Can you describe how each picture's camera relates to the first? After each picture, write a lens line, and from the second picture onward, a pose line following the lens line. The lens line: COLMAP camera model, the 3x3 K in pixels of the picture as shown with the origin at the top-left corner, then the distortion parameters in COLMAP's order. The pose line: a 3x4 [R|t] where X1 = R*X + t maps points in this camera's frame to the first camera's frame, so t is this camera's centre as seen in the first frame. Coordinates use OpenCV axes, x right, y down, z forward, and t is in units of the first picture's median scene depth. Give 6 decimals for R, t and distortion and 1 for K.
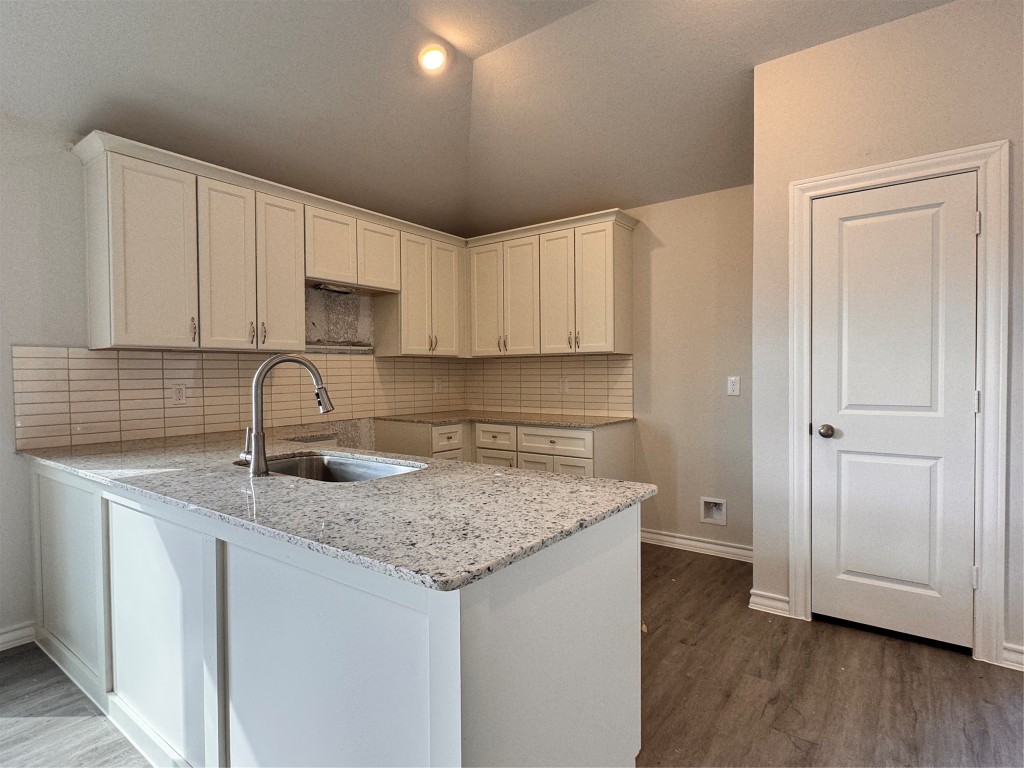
lens RADIAL K [[538.3, 0, 514.5], [0, 538.3, 382.4], [0, 0, 1]] dist [-0.000628, -0.000434]
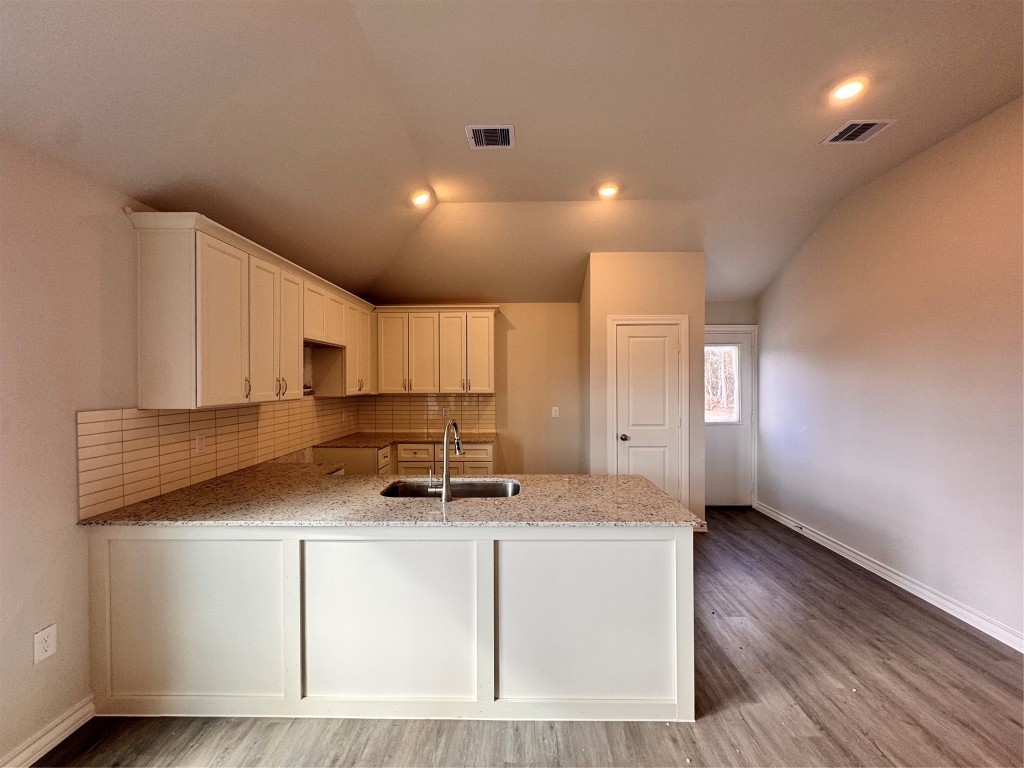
lens RADIAL K [[409.9, 0, 510.5], [0, 409.9, 382.4], [0, 0, 1]] dist [-0.001316, -0.000289]
pose [[0.815160, 0.003745, 0.579224, -0.525614], [0.006421, 0.999859, -0.015501, -0.075475], [-0.579200, 0.016355, 0.815021, -0.030630]]
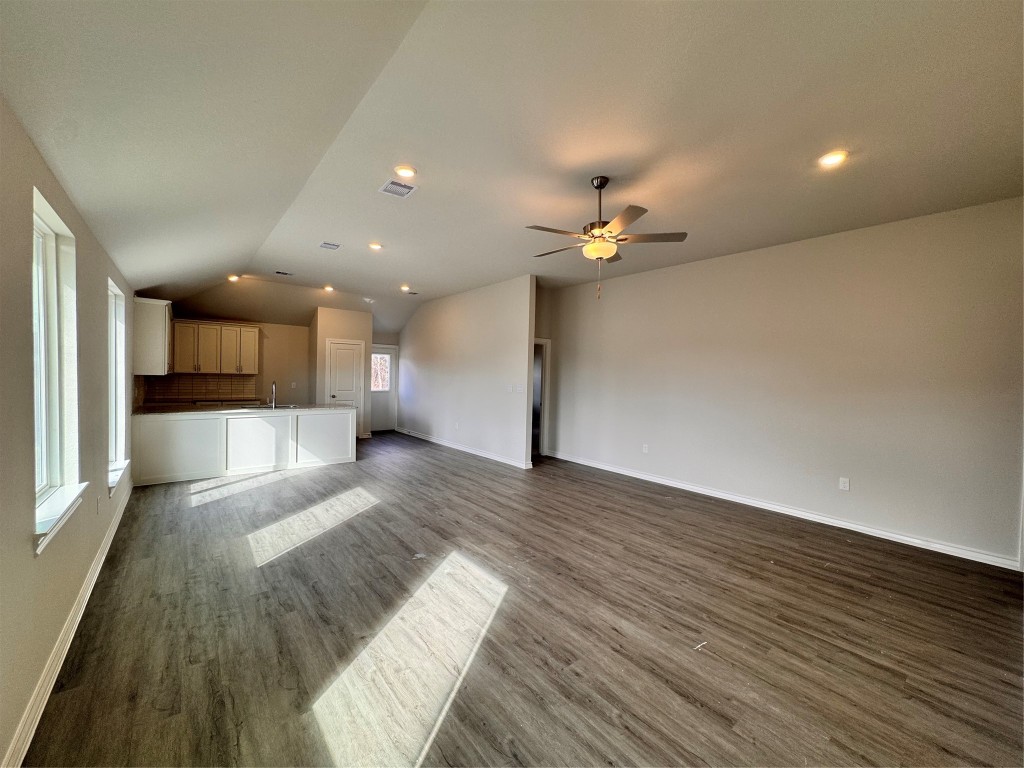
lens RADIAL K [[409.9, 0, 514.6], [0, 409.9, 381.0], [0, 0, 1]] dist [-0.001316, -0.000289]
pose [[0.239408, -0.003580, 0.970912, -1.761530], [-0.010179, 0.999929, 0.006196, -0.051704], [-0.970866, -0.011366, 0.239355, -0.945151]]
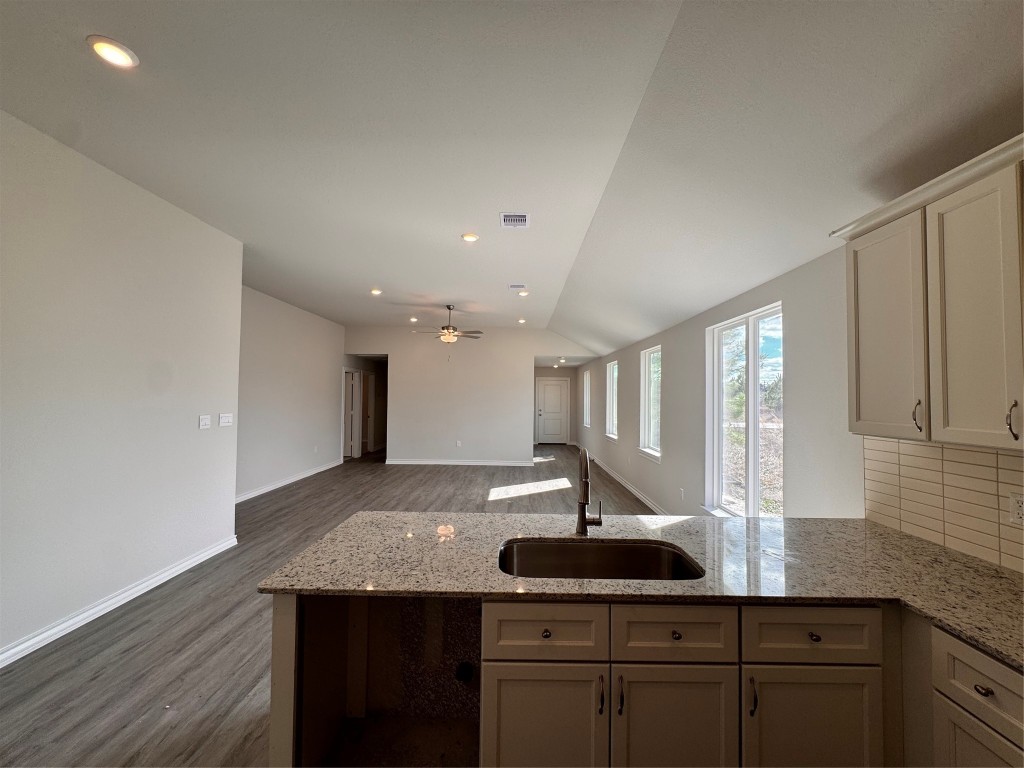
lens RADIAL K [[409.9, 0, 515.0], [0, 409.9, 384.1], [0, 0, 1]] dist [-0.001316, -0.000289]
pose [[-0.805566, -0.020316, -0.592158, 0.158437], [-0.014460, 0.999788, -0.014630, -0.102753], [0.592330, -0.003223, -0.805689, 0.920897]]
